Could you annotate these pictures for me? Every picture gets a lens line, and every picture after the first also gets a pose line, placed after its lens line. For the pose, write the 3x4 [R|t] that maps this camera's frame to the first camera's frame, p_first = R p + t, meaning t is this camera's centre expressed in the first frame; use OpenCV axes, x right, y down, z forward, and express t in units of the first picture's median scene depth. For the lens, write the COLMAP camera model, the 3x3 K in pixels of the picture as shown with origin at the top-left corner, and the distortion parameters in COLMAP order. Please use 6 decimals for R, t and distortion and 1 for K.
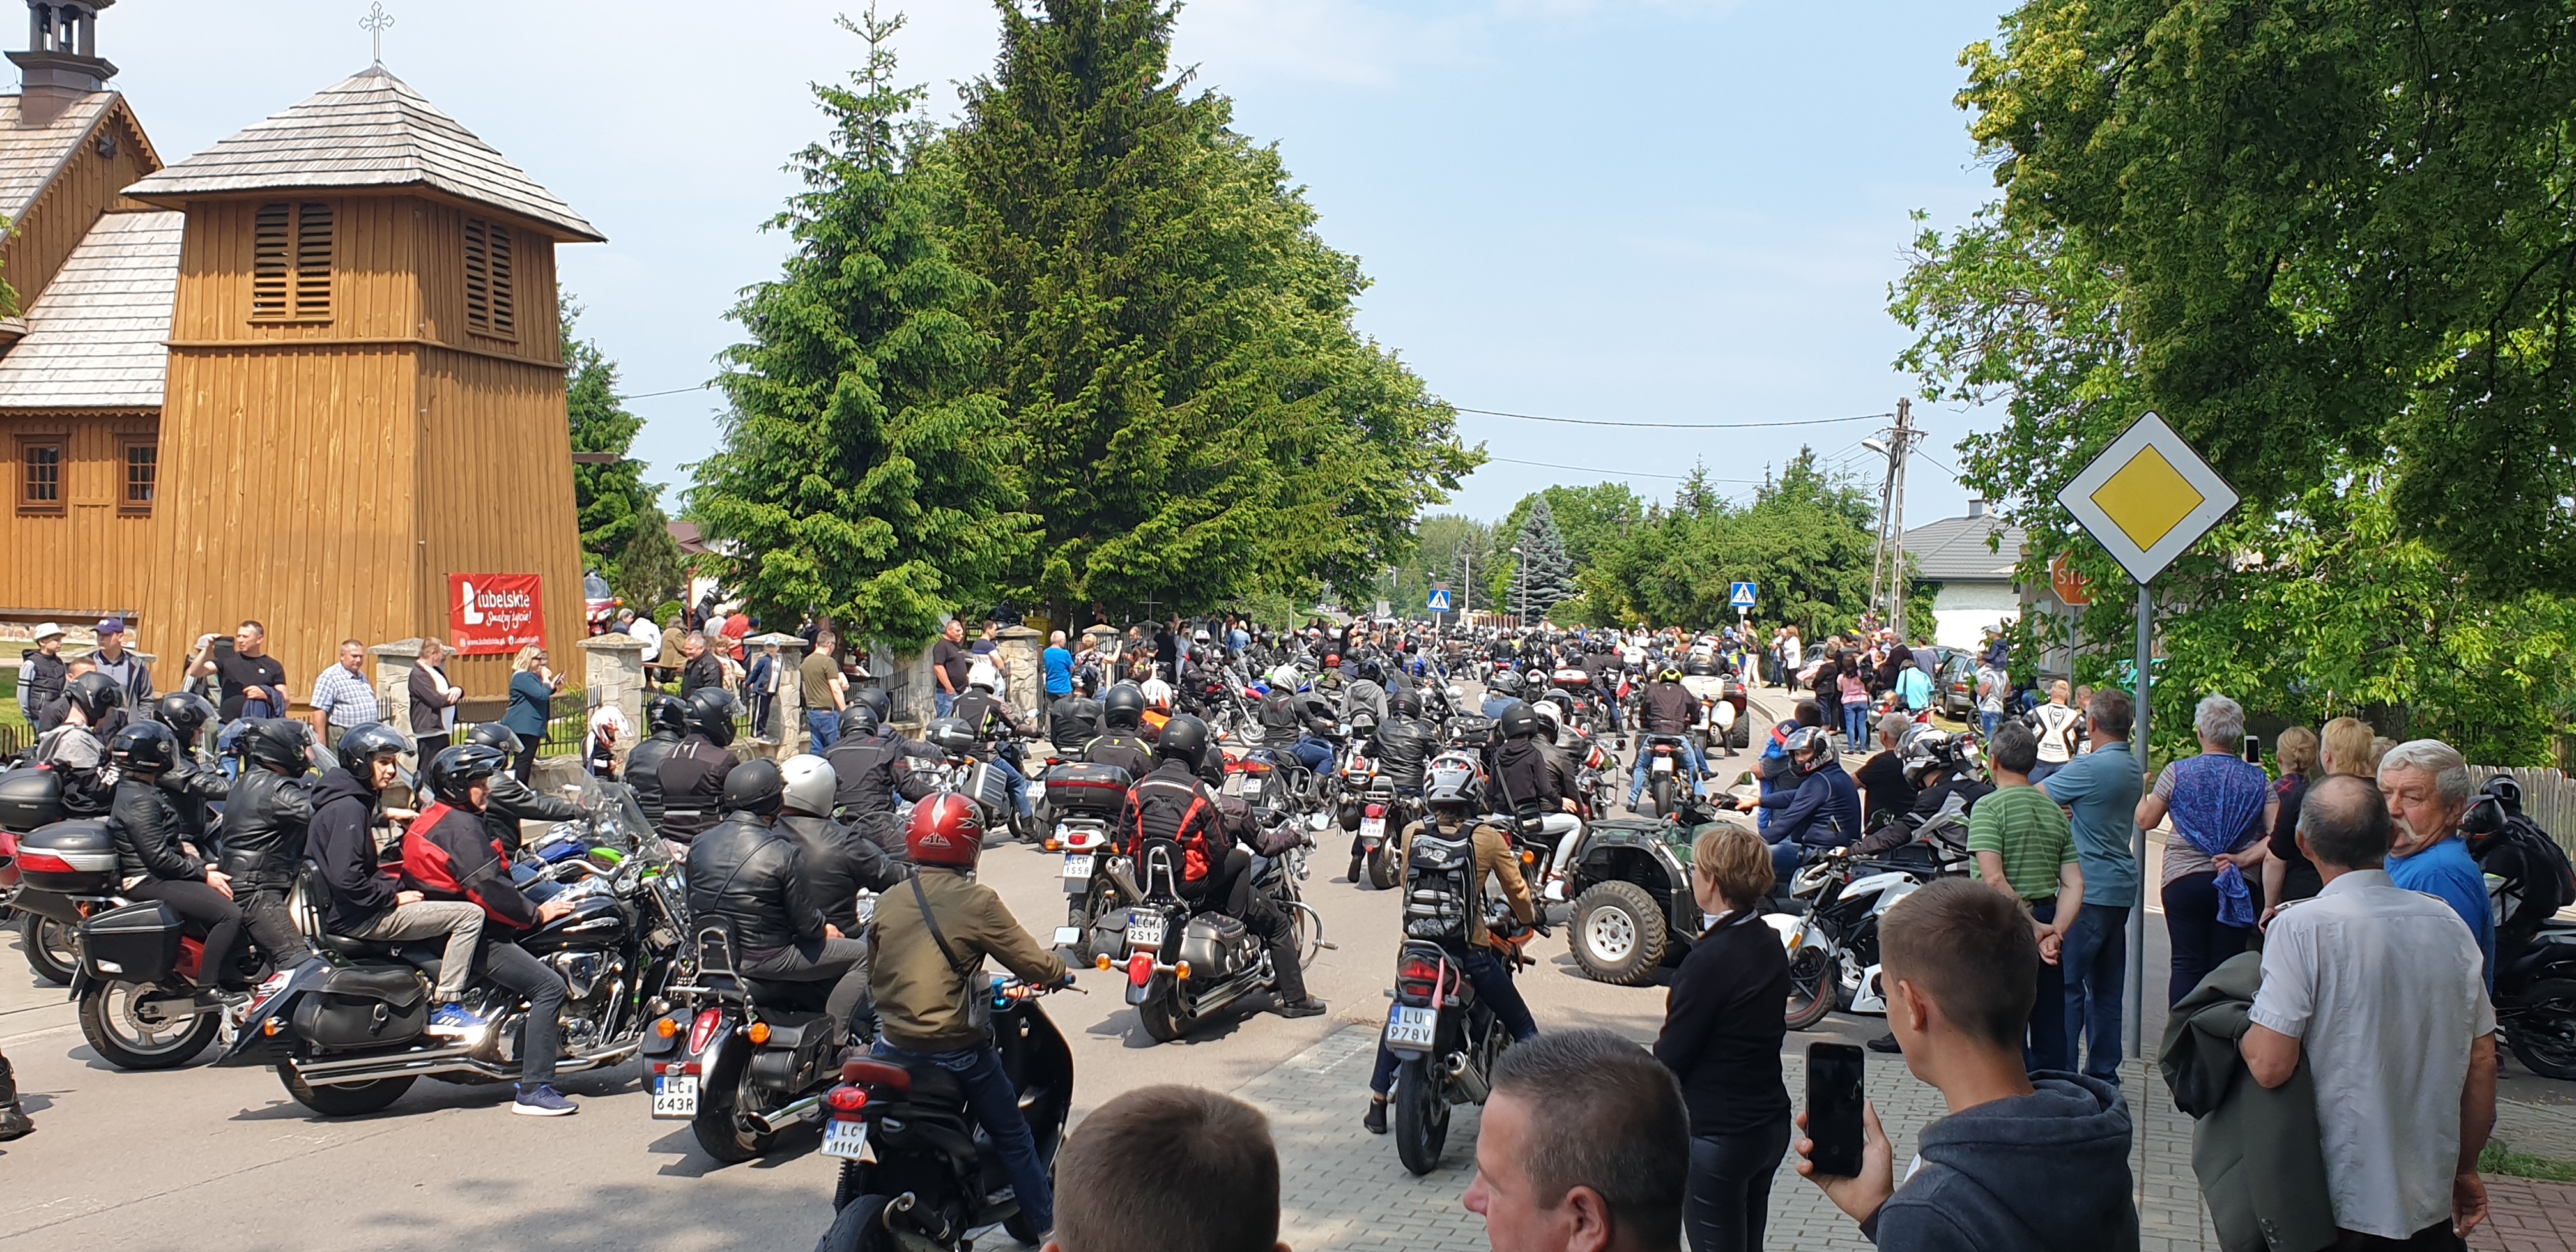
lens RADIAL K [[2610.7, 0, 1287.6], [0, 2610.7, 735.6], [0, 0, 1]] dist [0.274381, -0.685379]
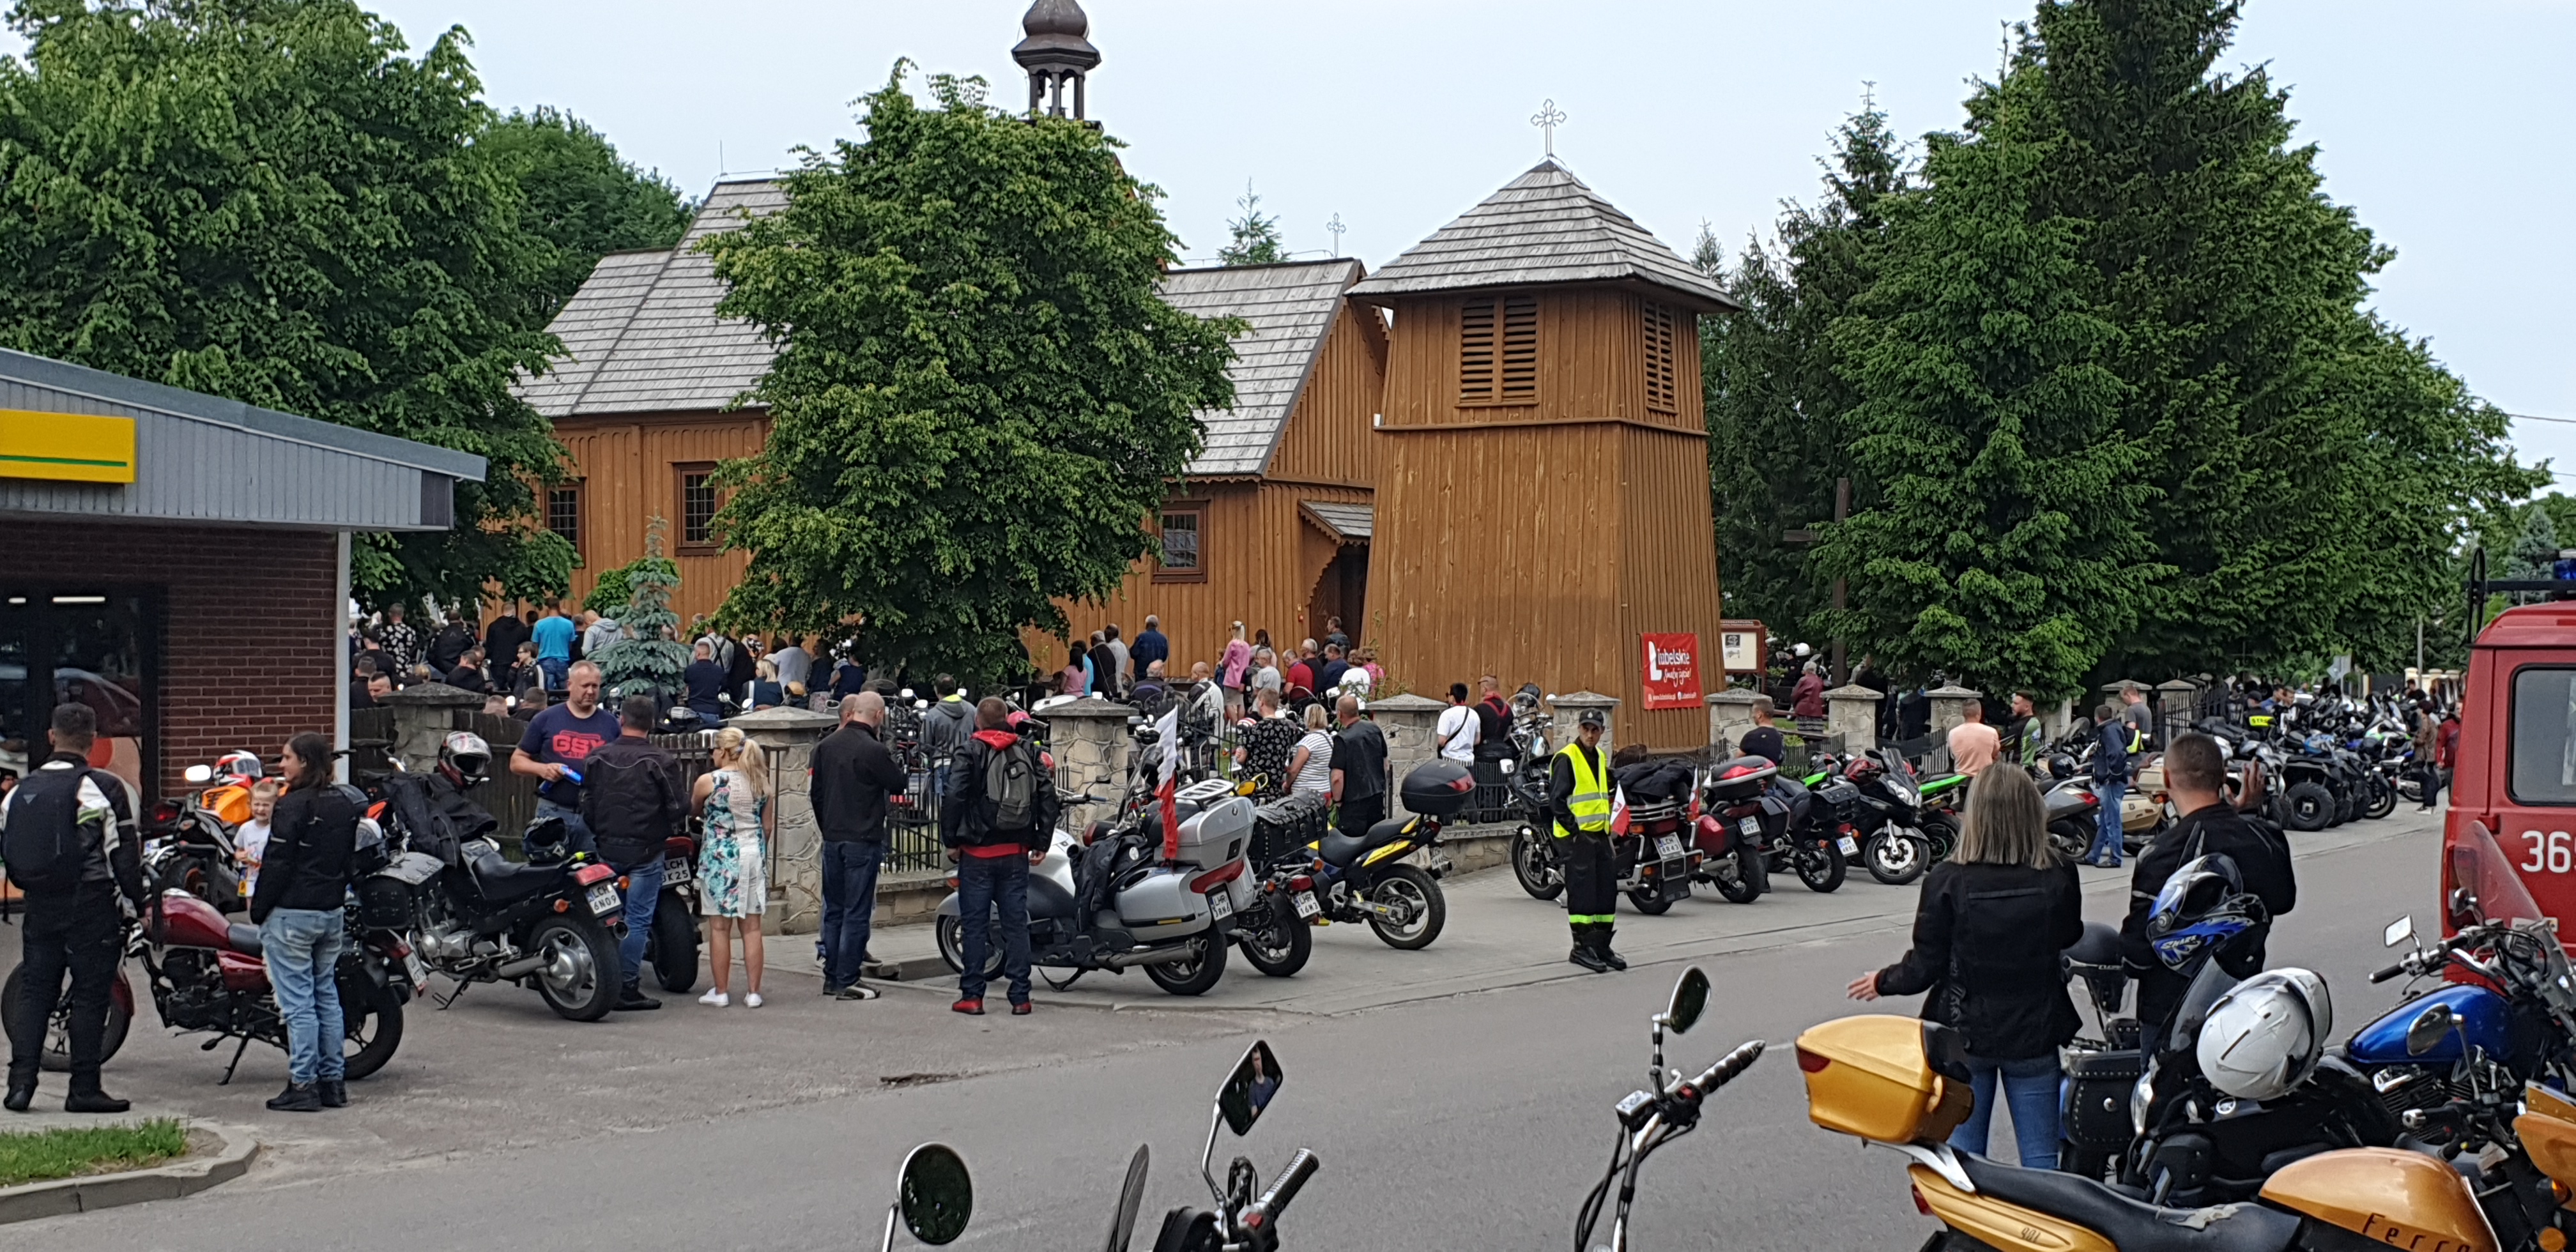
lens RADIAL K [[3478.1, 0, 1317.6], [0, 3478.1, 634.8], [0, 0, 1]] dist [0.356955, -1.386463]
pose [[0.973197, -0.010592, -0.229730, -0.110859], [-0.003012, 0.998266, -0.058786, 0.020680], [0.229954, 0.057902, 0.971477, -0.362673]]
